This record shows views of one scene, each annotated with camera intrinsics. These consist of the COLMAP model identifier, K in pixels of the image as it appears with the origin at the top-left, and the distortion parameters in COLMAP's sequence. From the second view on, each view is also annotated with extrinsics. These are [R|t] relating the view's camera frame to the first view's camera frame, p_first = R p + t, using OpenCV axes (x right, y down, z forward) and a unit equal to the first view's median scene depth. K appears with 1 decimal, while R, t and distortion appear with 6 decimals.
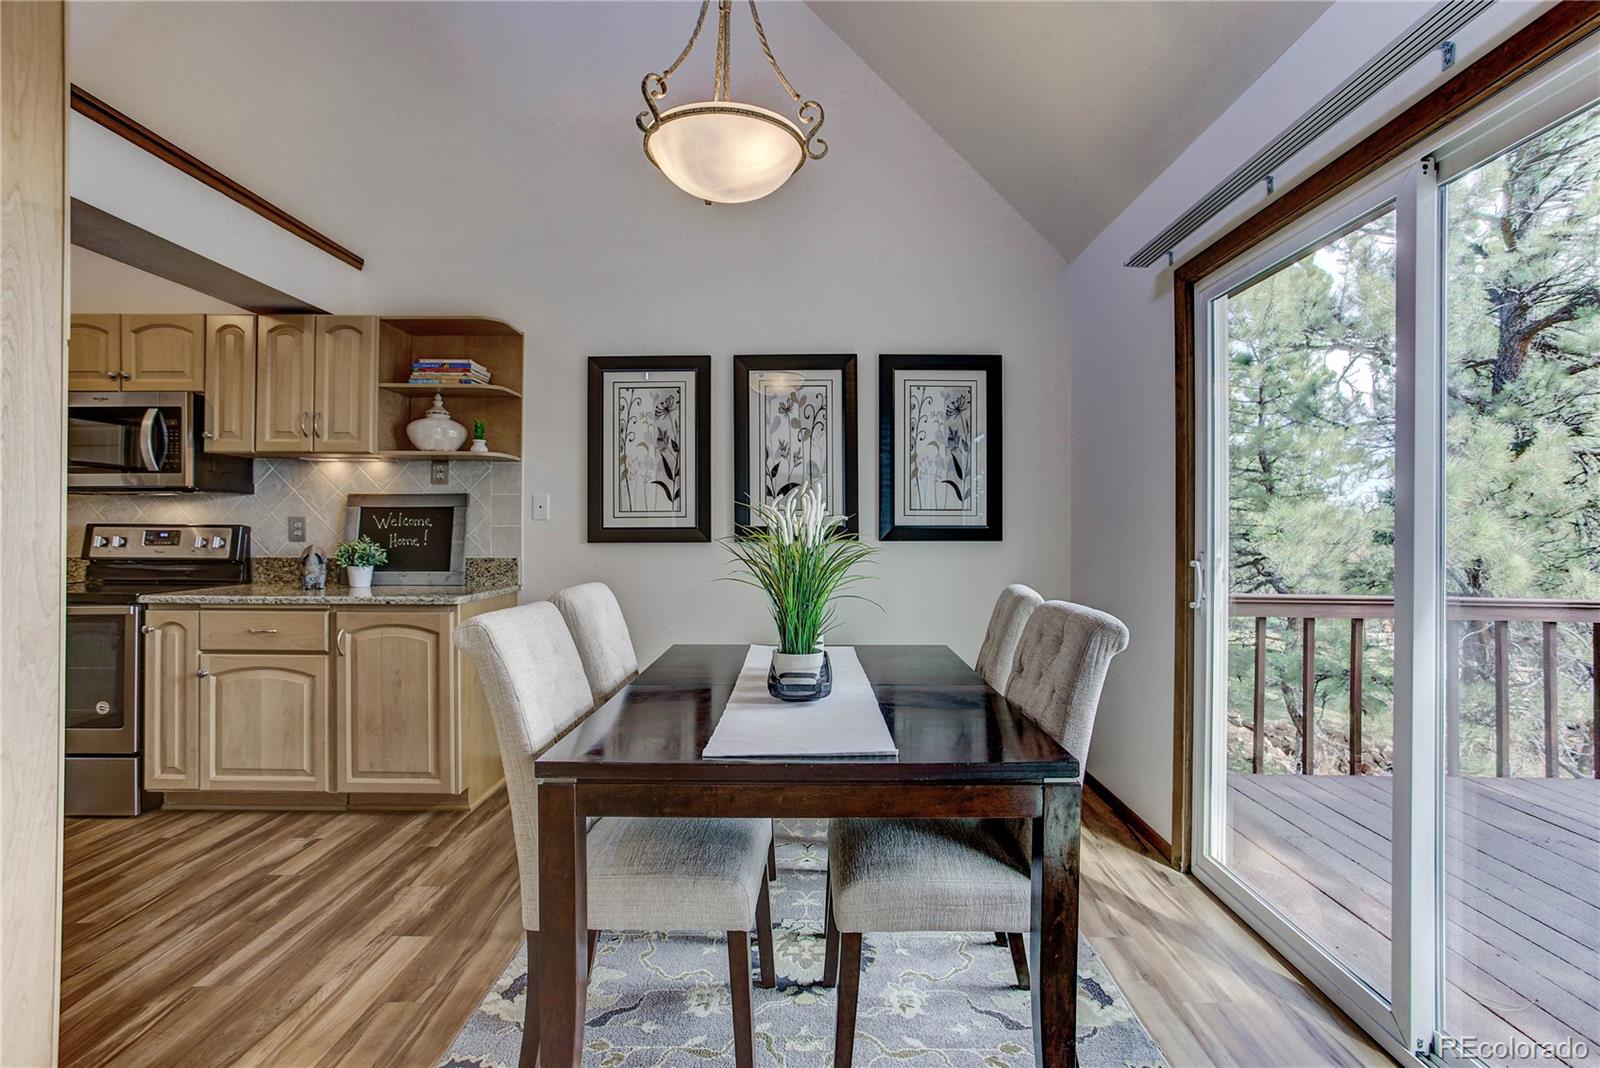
lens RADIAL K [[775.7, 0, 819.5], [0, 775.7, 526.2], [0, 0, 1]] dist [-0.047315, 0.026170]
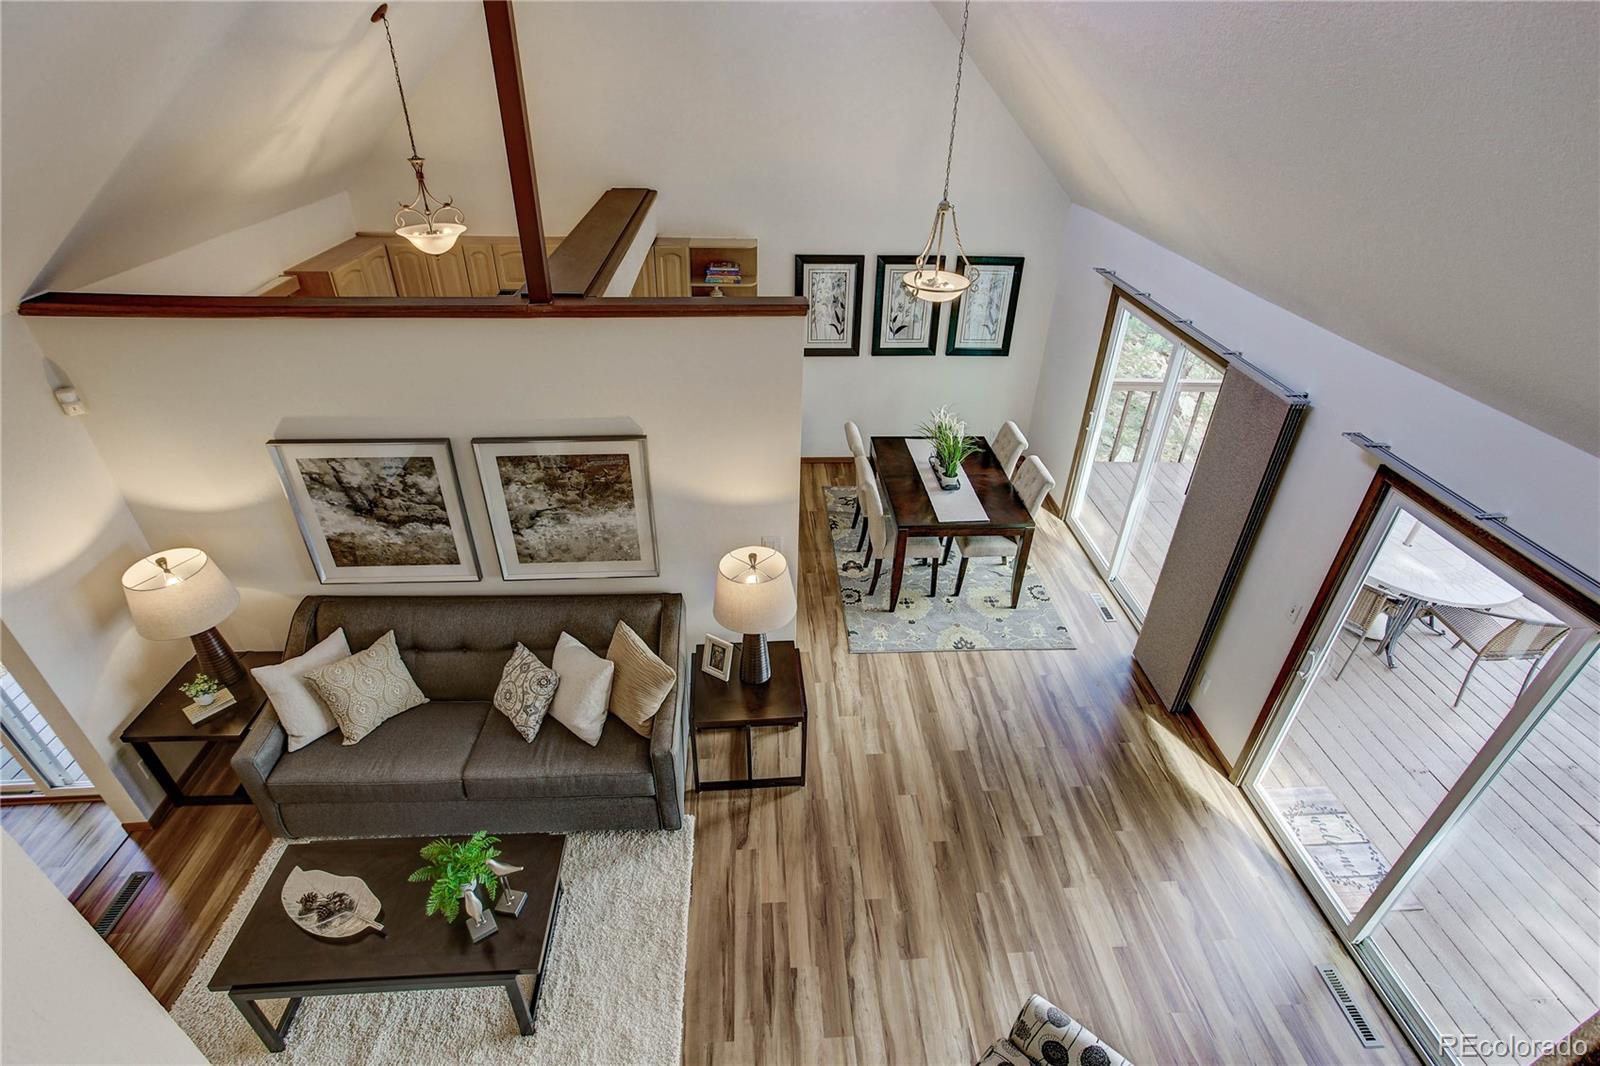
lens RADIAL K [[775.7, 0, 821.6], [0, 775.7, 536.6], [0, 0, 1]] dist [-0.047315, 0.026170]
pose [[0.996857, -0.016197, 0.077544, -0.405772], [-0.028754, 0.838129, 0.544713, -0.672029], [-0.073815, -0.545231, 0.835029, -0.861833]]
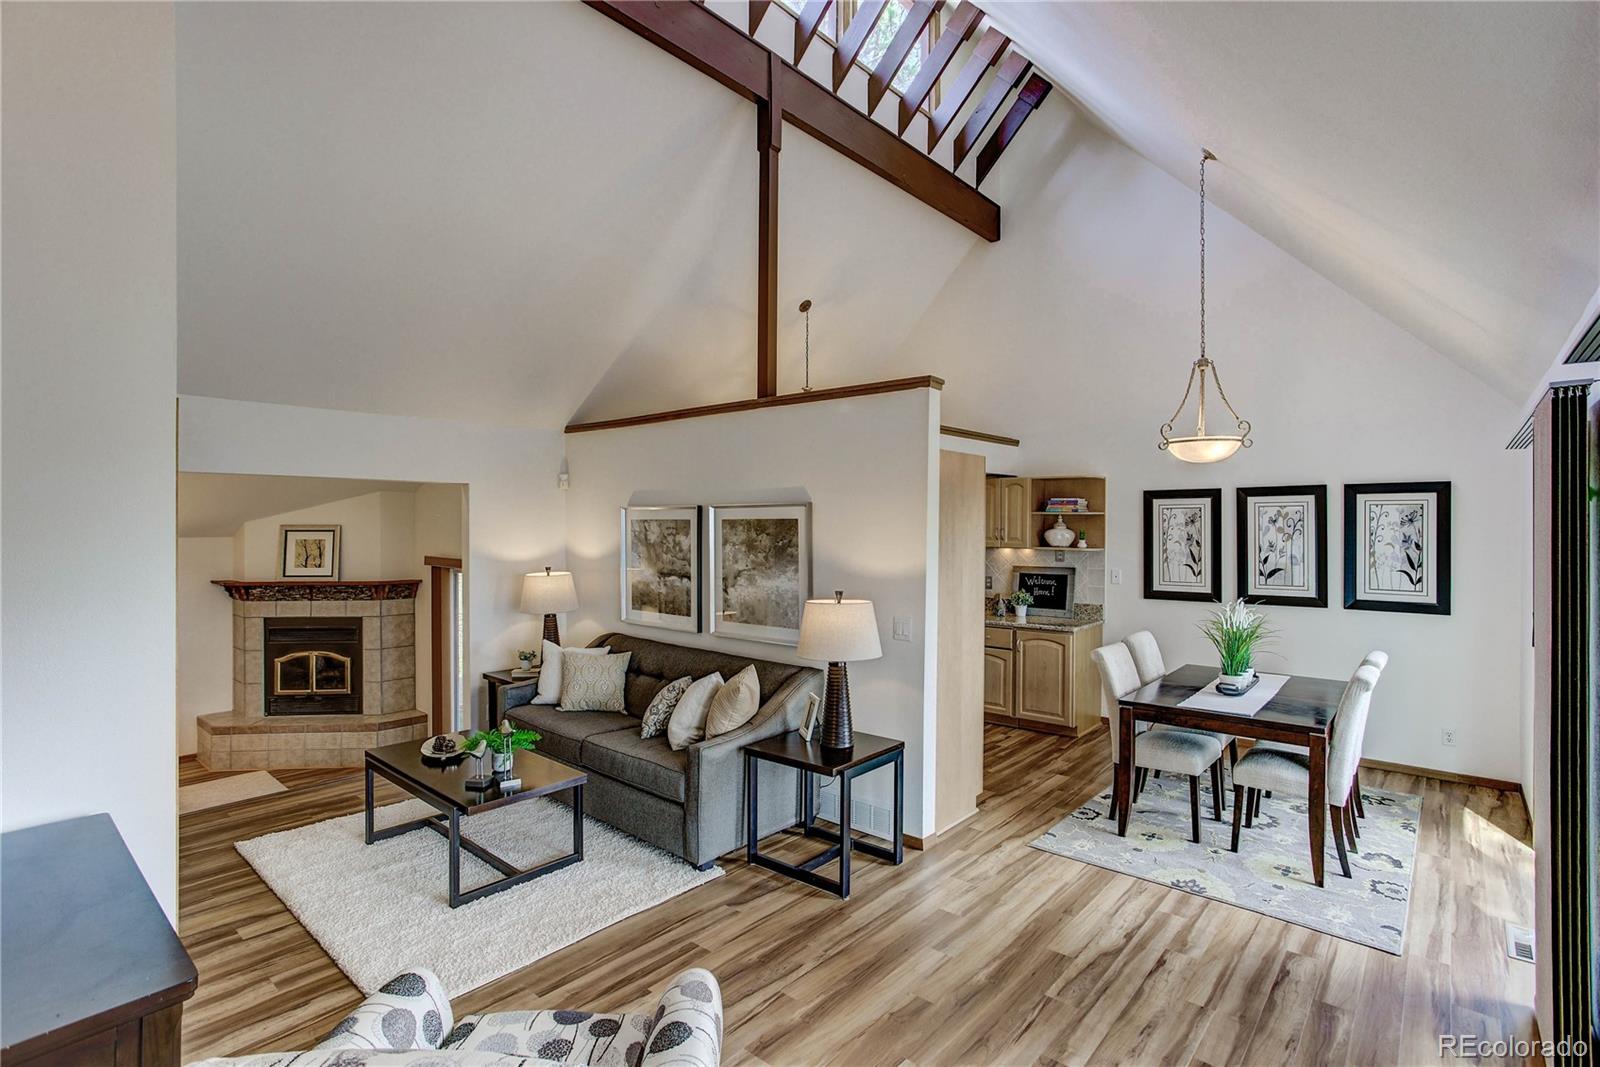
lens RADIAL K [[775.7, 0, 803.1], [0, 775.7, 523.2], [0, 0, 1]] dist [-0.047315, 0.026170]
pose [[0.751490, -0.000548, -0.659745, 0.275444], [0.000963, 1.000000, 0.000266, -0.155432], [0.659744, -0.000835, 0.751490, -0.832572]]
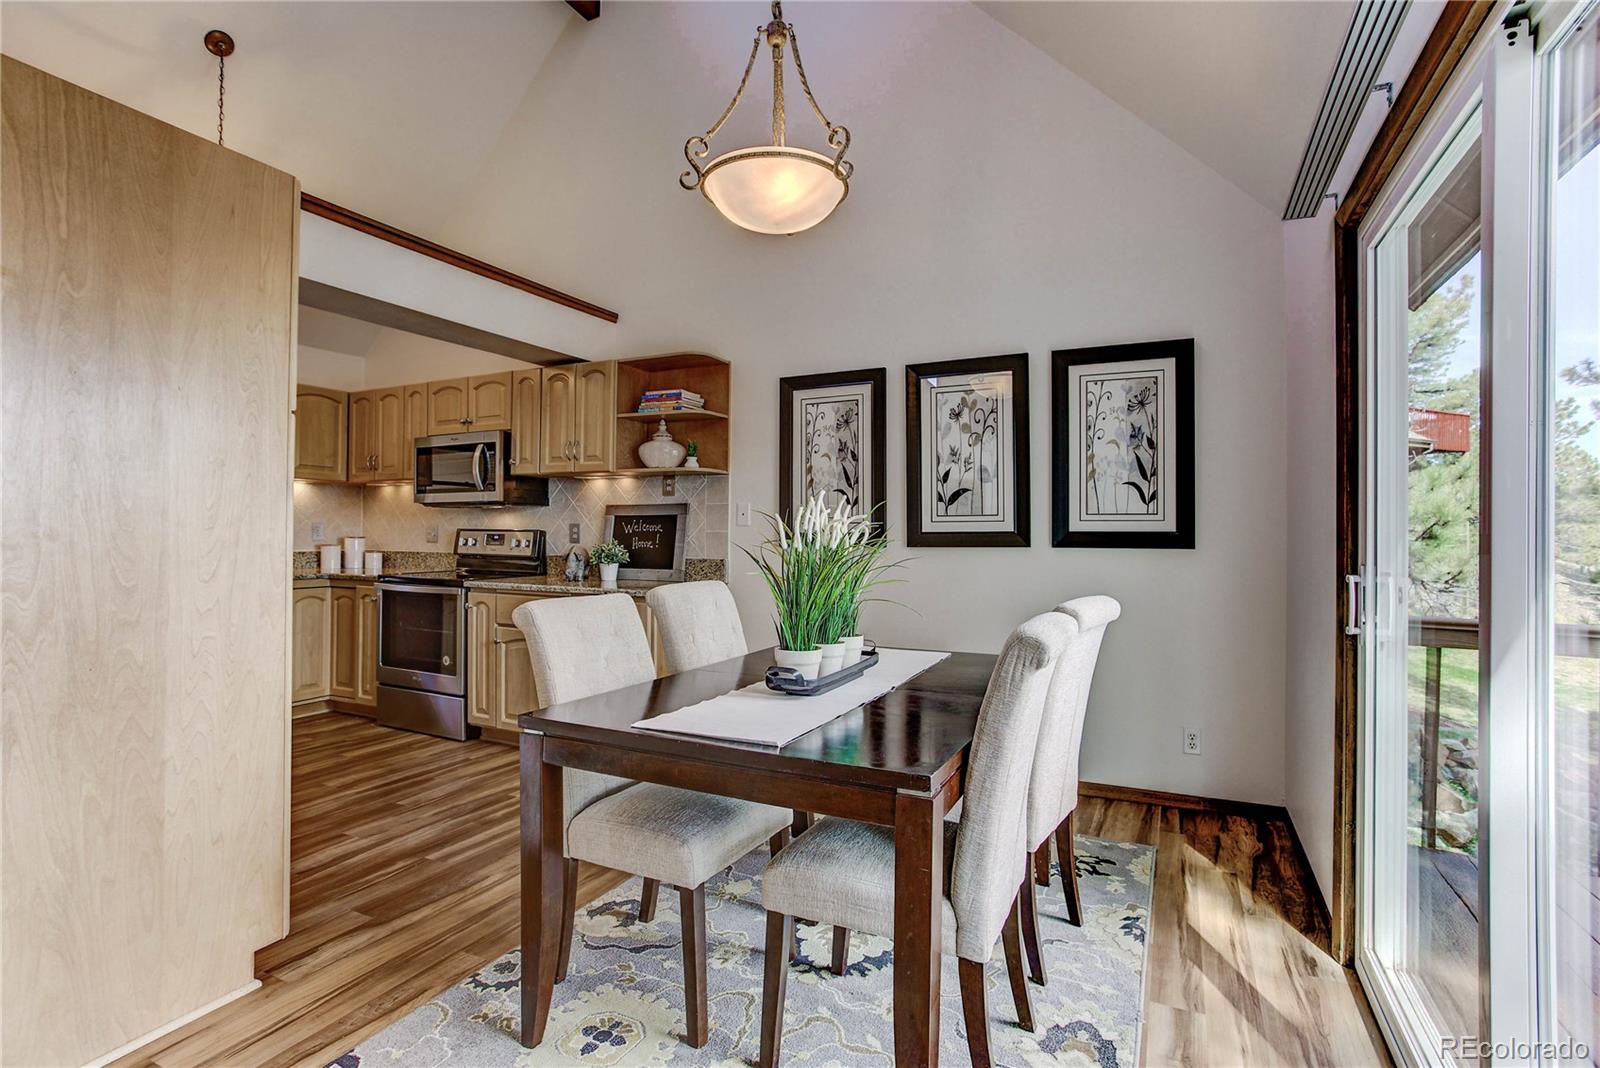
lens RADIAL K [[775.7, 0, 812.4], [0, 775.7, 528.0], [0, 0, 1]] dist [-0.047315, 0.026170]
pose [[0.897108, 0.000308, -0.441812, 0.242832], [-0.002611, 0.999986, -0.004605, 0.000124], [0.441804, 0.005285, 0.897096, 0.025780]]
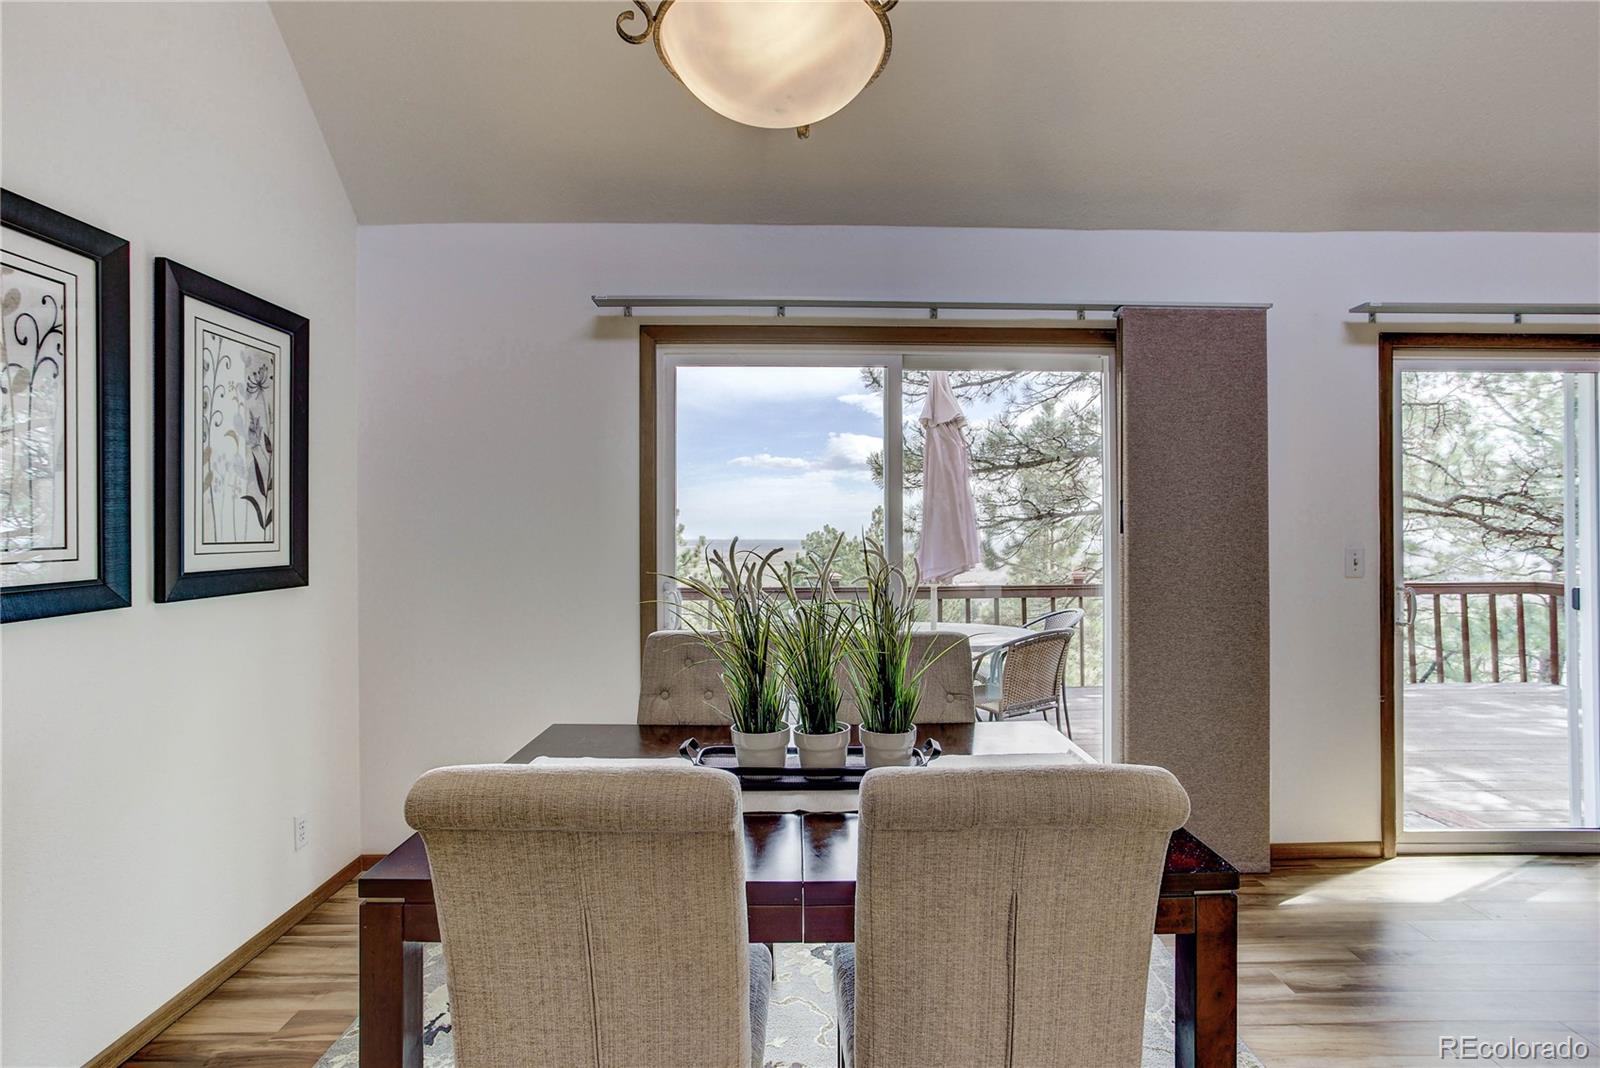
lens RADIAL K [[775.7, 0, 800.8], [0, 775.7, 525.4], [0, 0, 1]] dist [-0.047315, 0.026170]
pose [[-0.005053, 0.000786, 0.999987, -0.476953], [-0.001381, 0.999999, -0.000793, -0.037175], [-0.999986, -0.001385, -0.005052, 0.585770]]
